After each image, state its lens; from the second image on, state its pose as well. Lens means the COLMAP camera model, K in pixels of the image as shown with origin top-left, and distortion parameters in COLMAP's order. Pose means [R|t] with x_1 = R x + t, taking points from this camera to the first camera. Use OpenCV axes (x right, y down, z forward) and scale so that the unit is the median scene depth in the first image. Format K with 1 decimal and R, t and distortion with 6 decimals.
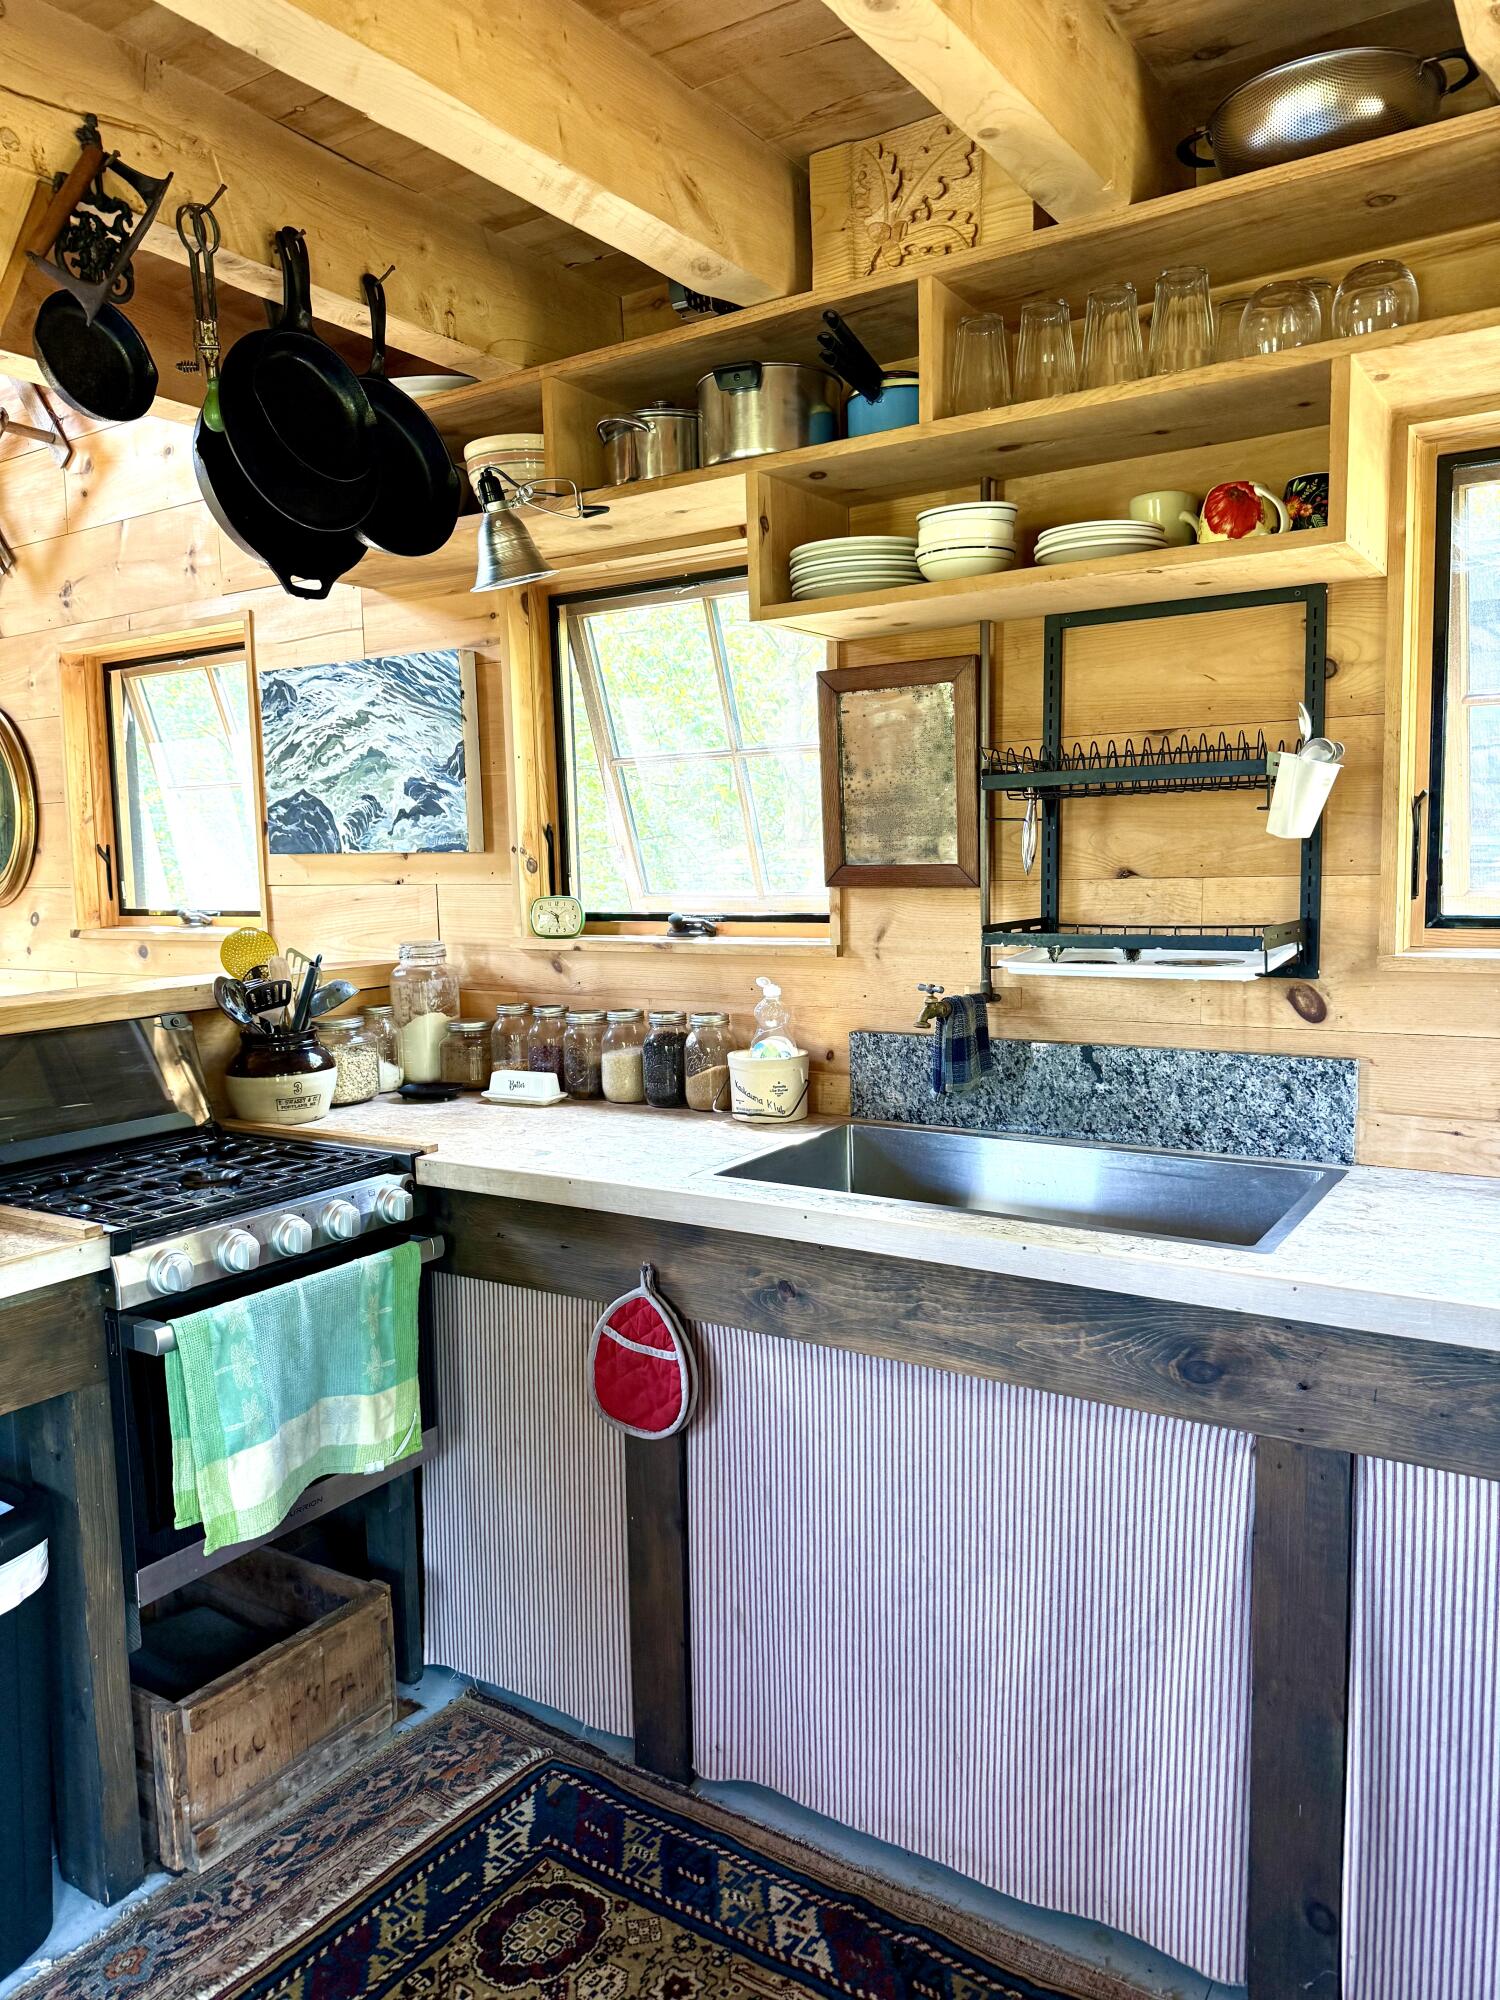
lens RADIAL K [[1381.7, 0, 755.7], [0, 1381.7, 999.9], [0, 0, 1]] dist [0.017986, -0.025562]
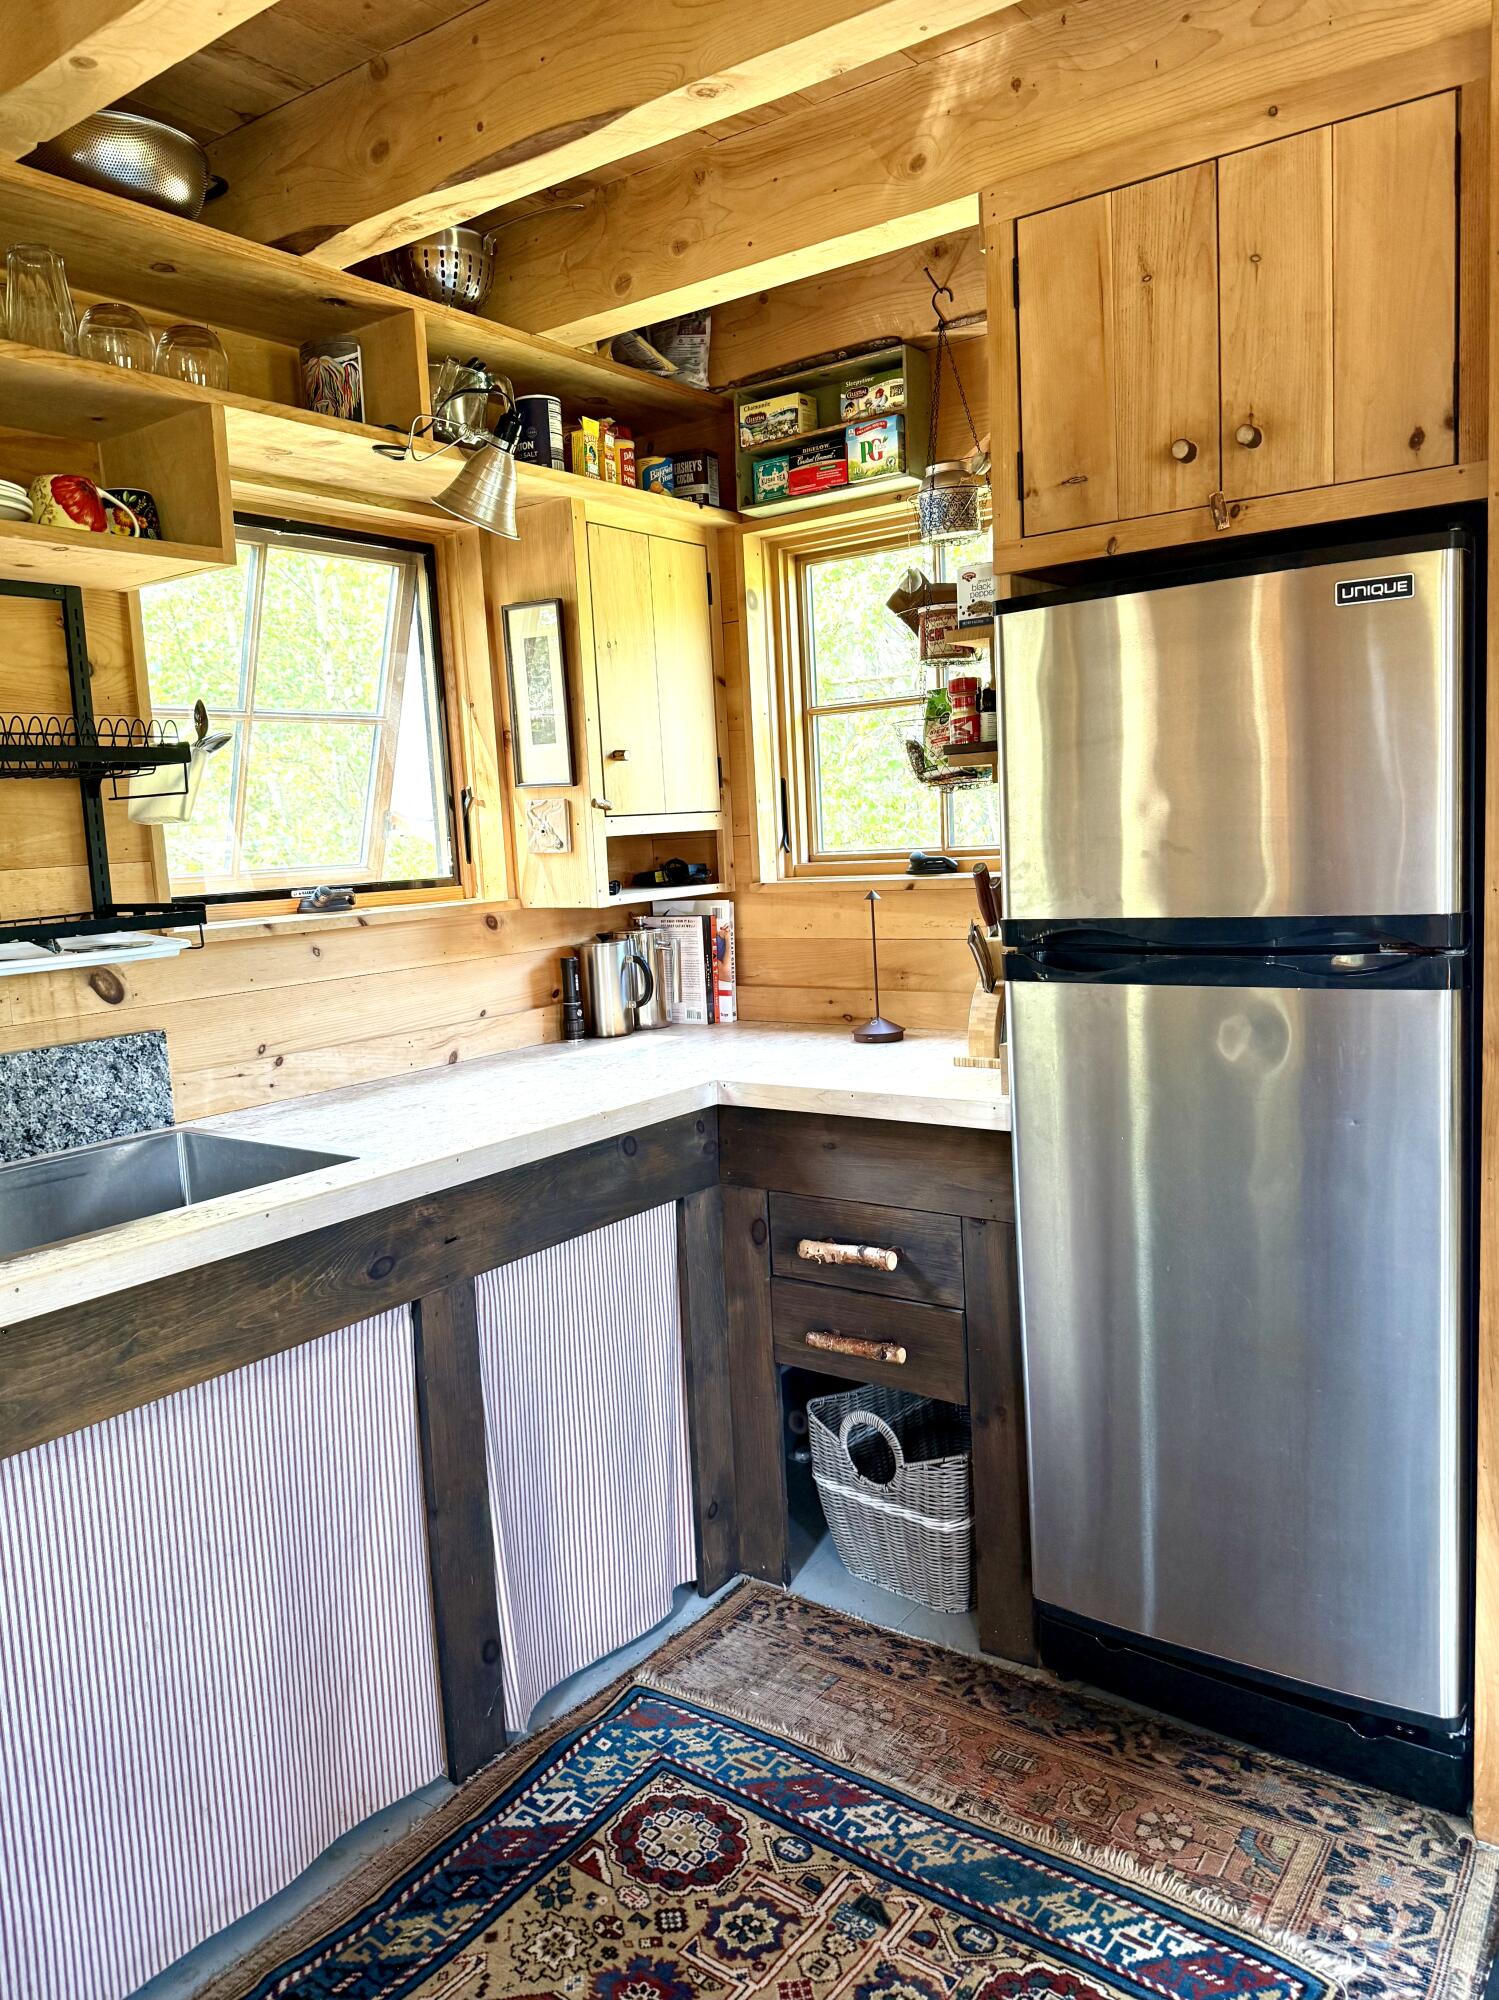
lens RADIAL K [[1381.7, 0, 752.3], [0, 1381.7, 988.5], [0, 0, 1]] dist [0.017986, -0.025562]
pose [[0.077132, -0.103553, 0.991629, -0.606673], [0.148907, 0.984633, 0.091240, -0.019171], [-0.985838, 0.140623, 0.091366, 0.426743]]
